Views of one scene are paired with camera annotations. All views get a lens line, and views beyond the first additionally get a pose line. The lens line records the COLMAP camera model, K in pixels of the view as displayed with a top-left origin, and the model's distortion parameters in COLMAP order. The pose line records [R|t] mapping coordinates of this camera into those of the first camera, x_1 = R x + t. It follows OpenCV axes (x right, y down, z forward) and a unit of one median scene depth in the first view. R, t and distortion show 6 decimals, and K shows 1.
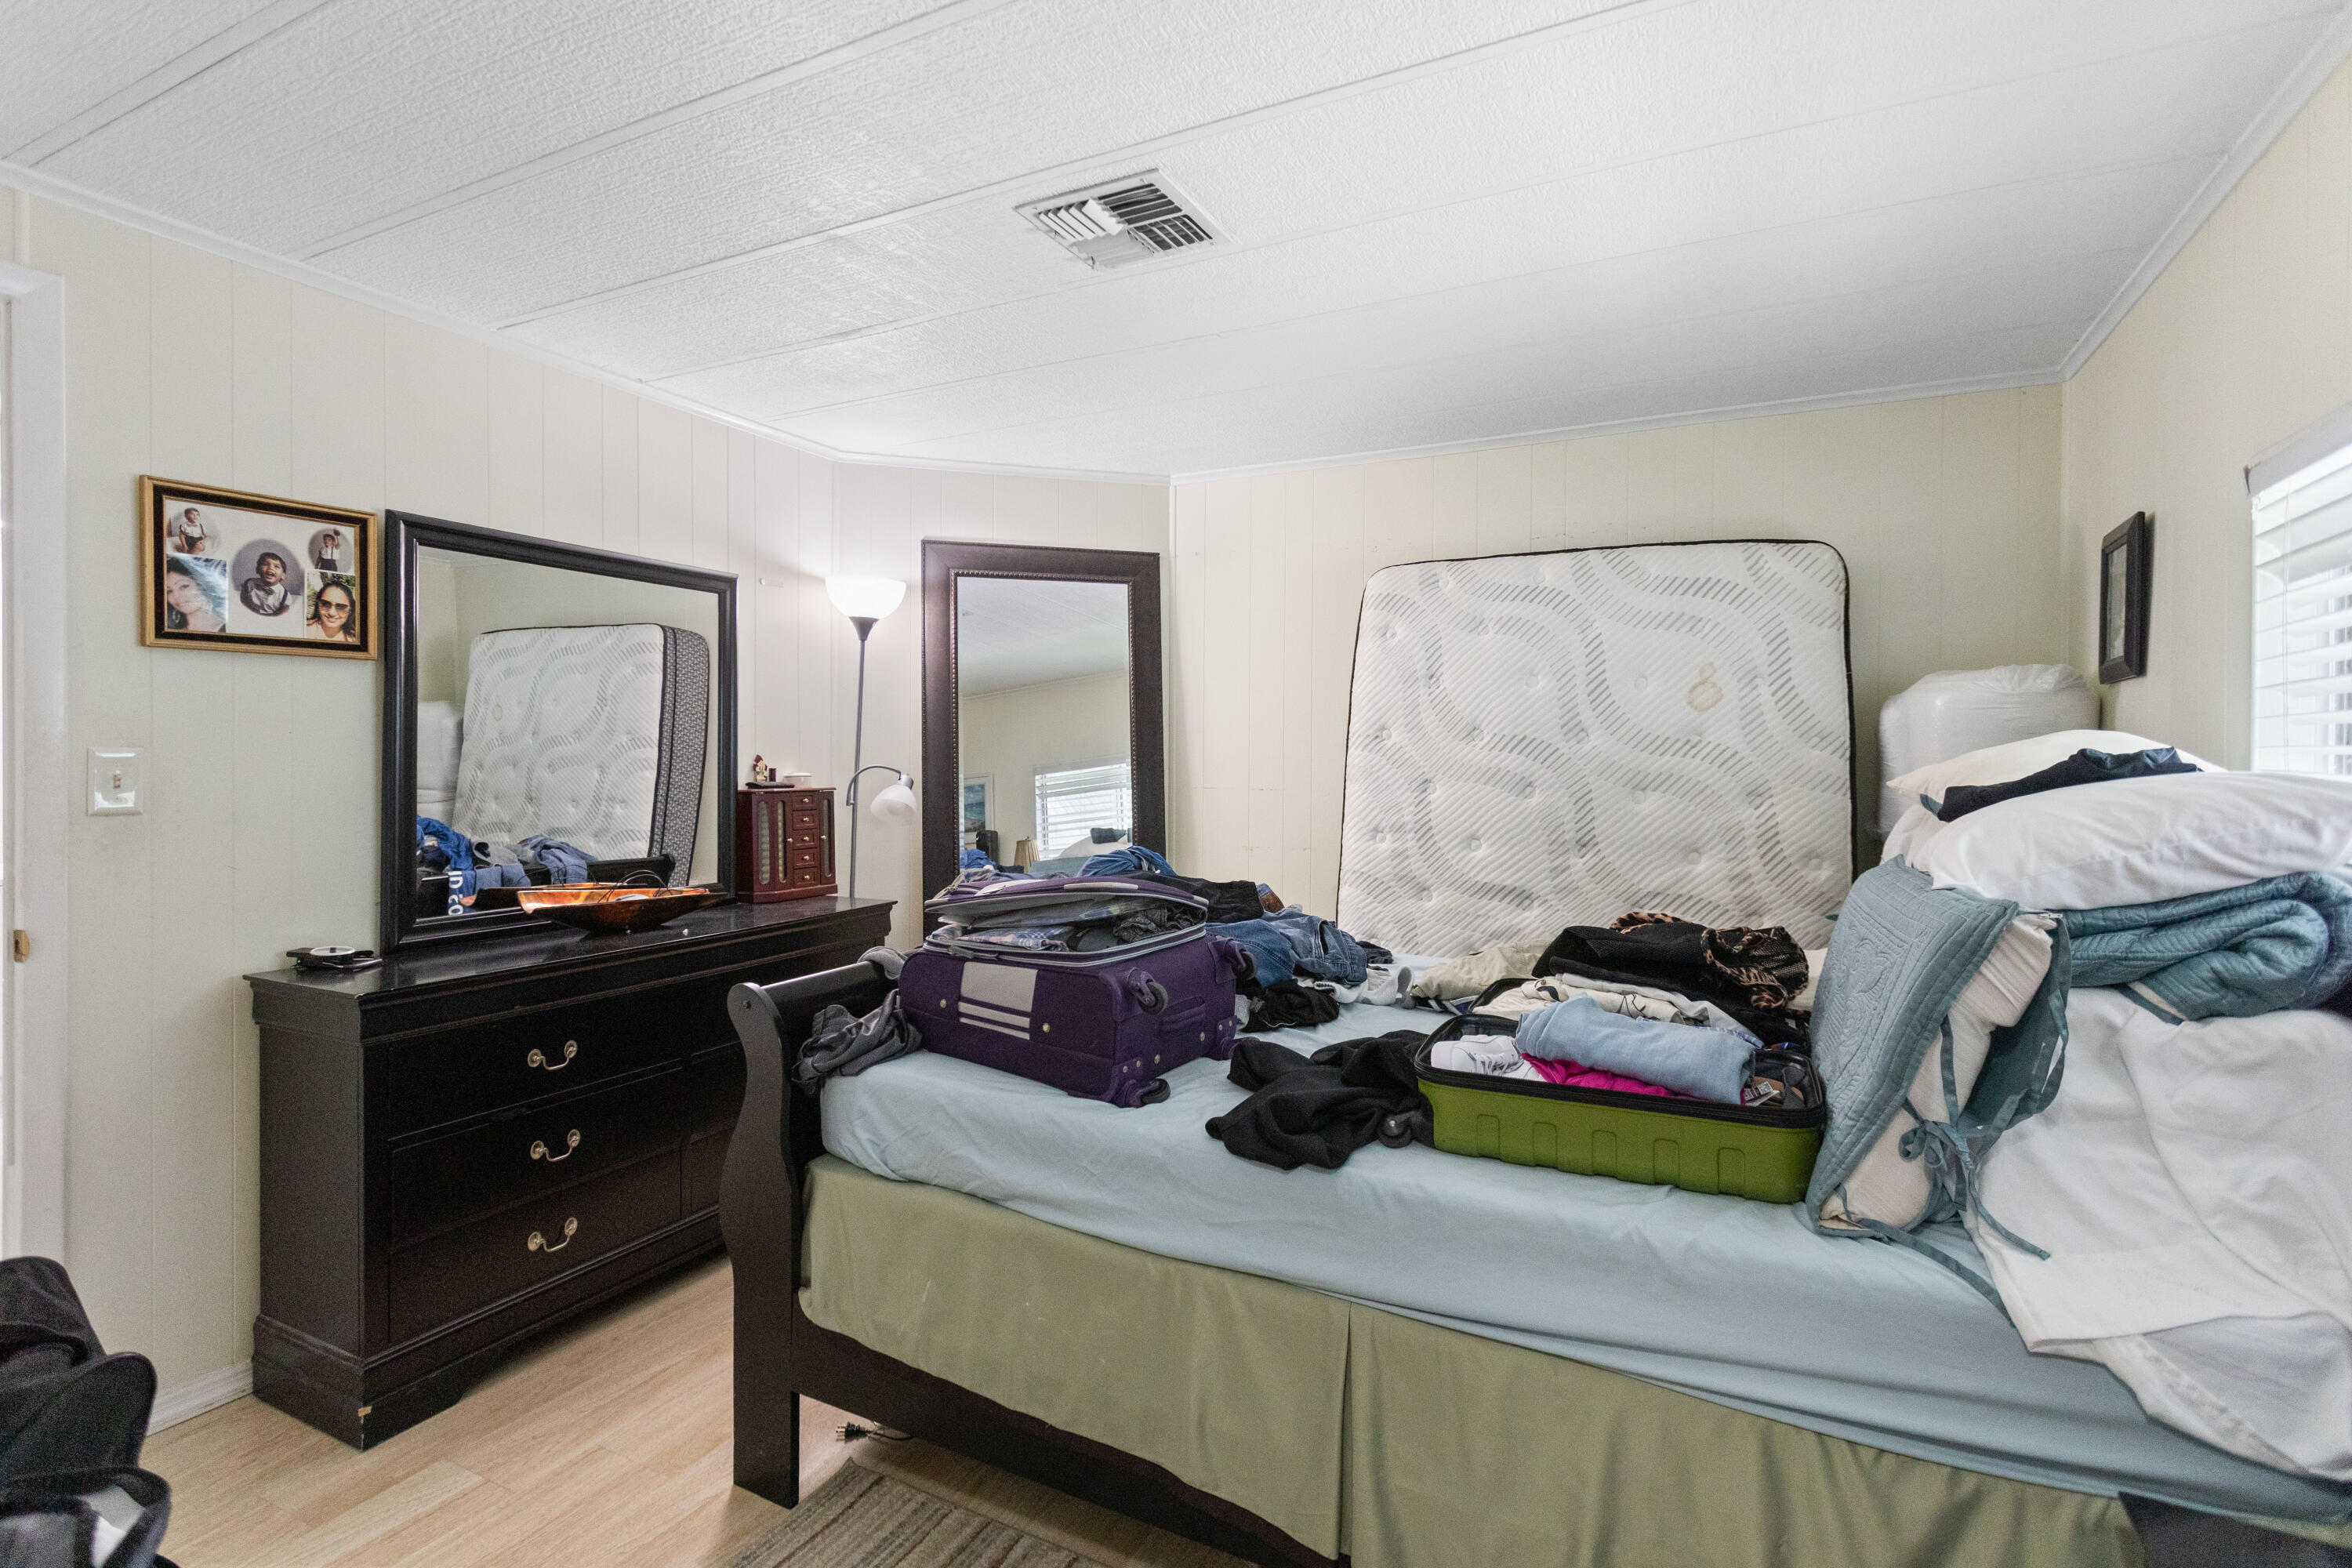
lens RADIAL K [[1112.4, 0, 1157.6], [0, 1112.4, 766.6], [0, 0, 1]] dist [0.005226, 0.000690]
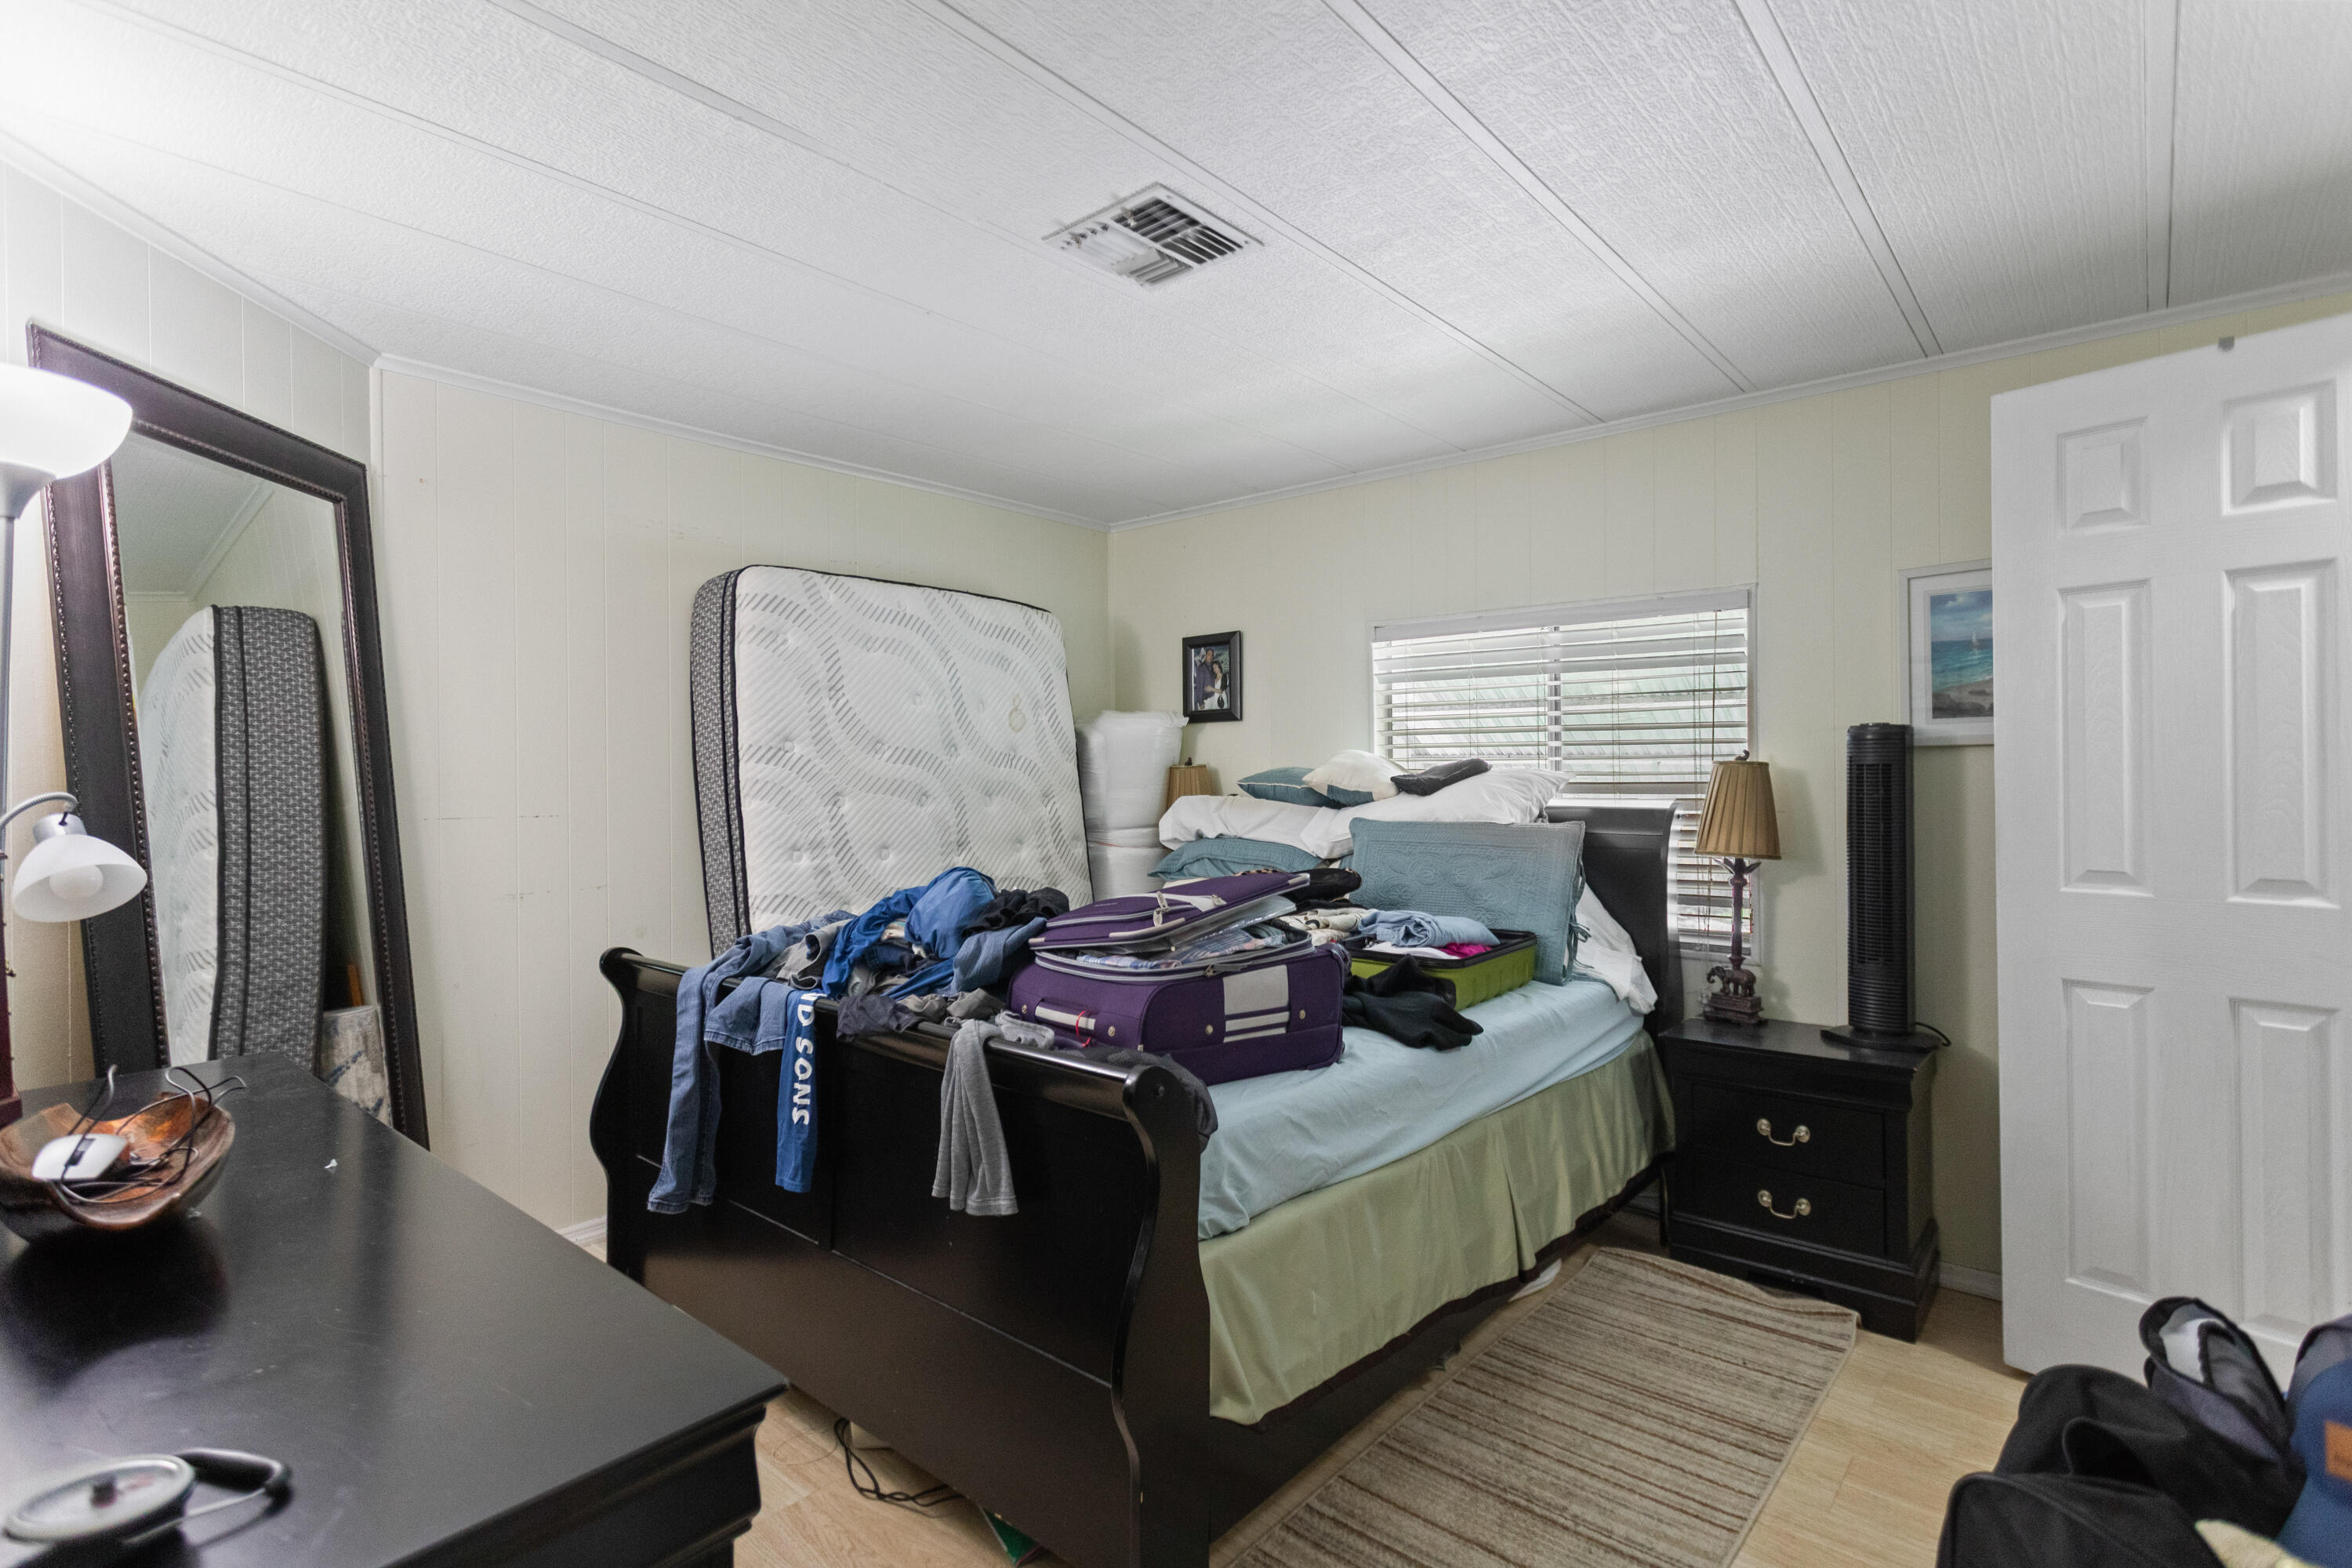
lens RADIAL K [[1143.0, 0, 1145.5], [0, 1143.0, 774.8], [0, 0, 1]] dist [0.001690, 0.000444]
pose [[0.245717, -0.008398, 0.969305, -0.747299], [0.020901, 0.999776, 0.003363, -0.002077], [-0.969116, 0.019433, 0.245838, 0.540799]]
